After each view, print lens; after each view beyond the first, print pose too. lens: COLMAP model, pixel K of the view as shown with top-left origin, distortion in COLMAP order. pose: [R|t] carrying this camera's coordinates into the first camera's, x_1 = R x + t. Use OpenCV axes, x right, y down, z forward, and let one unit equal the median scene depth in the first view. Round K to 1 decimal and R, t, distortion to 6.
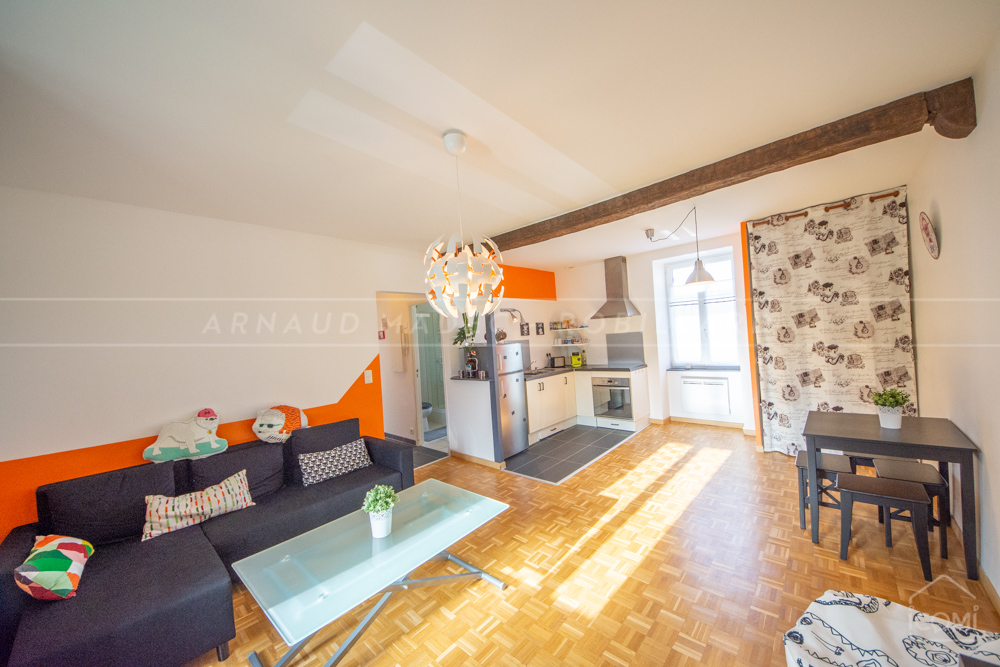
lens RADIAL K [[350.2, 0, 502.5], [0, 350.2, 337.7], [0, 0, 1]] dist [0.019897, -0.013909]
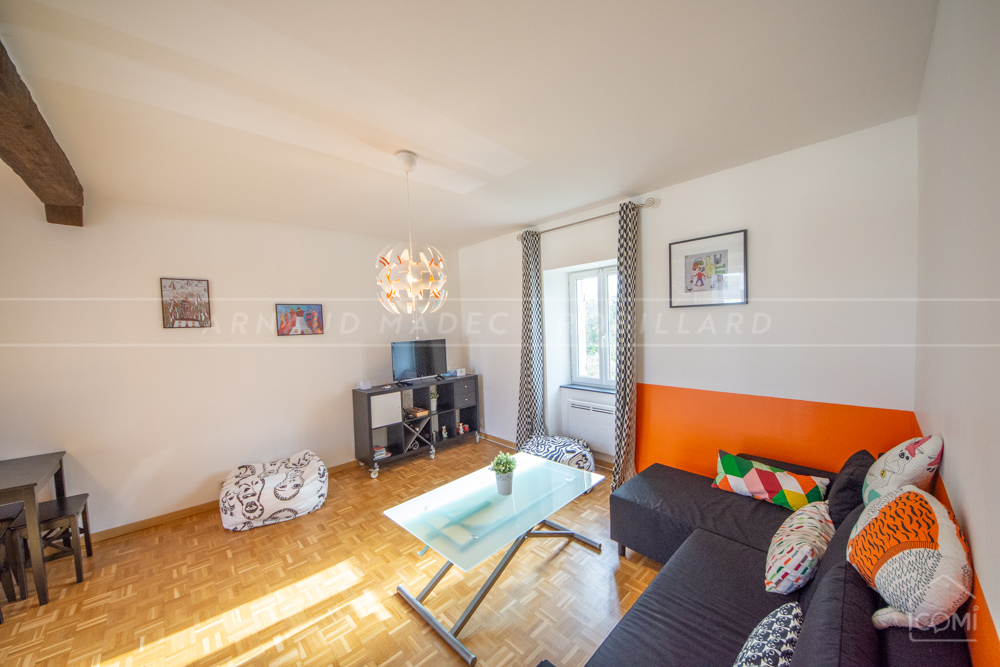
lens RADIAL K [[350.2, 0, 502.5], [0, 350.2, 337.7], [0, 0, 1]] dist [0.019897, -0.013909]
pose [[-0.991988, 0.098912, 0.078586, -0.247508], [0.102328, 0.993918, 0.040693, 0.000116], [-0.074083, 0.048408, -0.996077, 1.097702]]
